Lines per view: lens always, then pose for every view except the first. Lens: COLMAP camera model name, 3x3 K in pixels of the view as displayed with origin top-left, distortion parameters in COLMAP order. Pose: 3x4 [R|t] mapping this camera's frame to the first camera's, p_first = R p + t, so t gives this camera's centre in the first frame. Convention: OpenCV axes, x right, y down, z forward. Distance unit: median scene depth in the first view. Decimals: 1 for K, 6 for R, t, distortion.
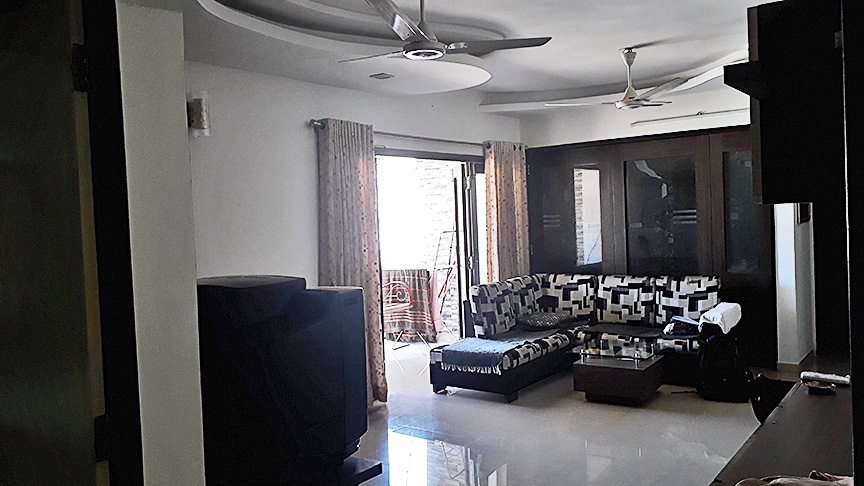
lens RADIAL K [[680.0, 0, 445.8], [0, 680.0, 251.5], [0, 0, 1]] dist [0.095046, -0.119809]
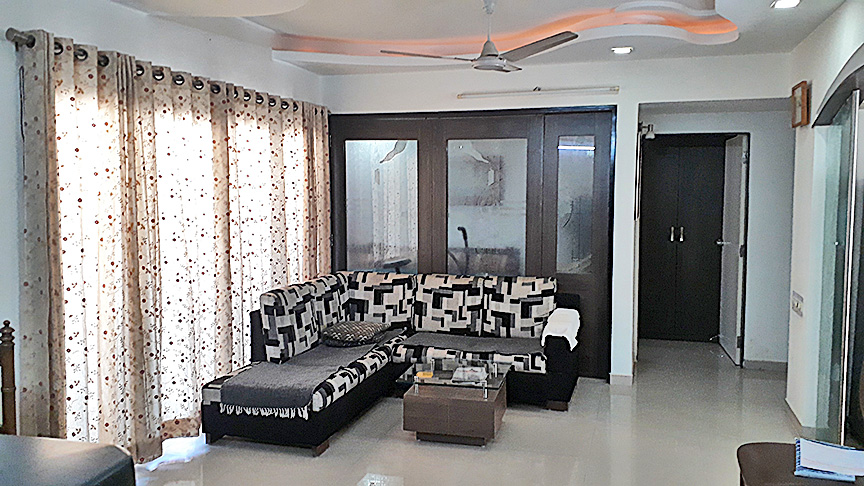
lens RADIAL K [[680.0, 0, 444.0], [0, 680.0, 237.0], [0, 0, 1]] dist [0.095046, -0.119809]
pose [[0.936475, 0.019759, 0.350177, -0.038800], [-0.024017, 0.999681, 0.007820, -0.019017], [-0.349911, -0.015733, 0.936651, 0.231760]]
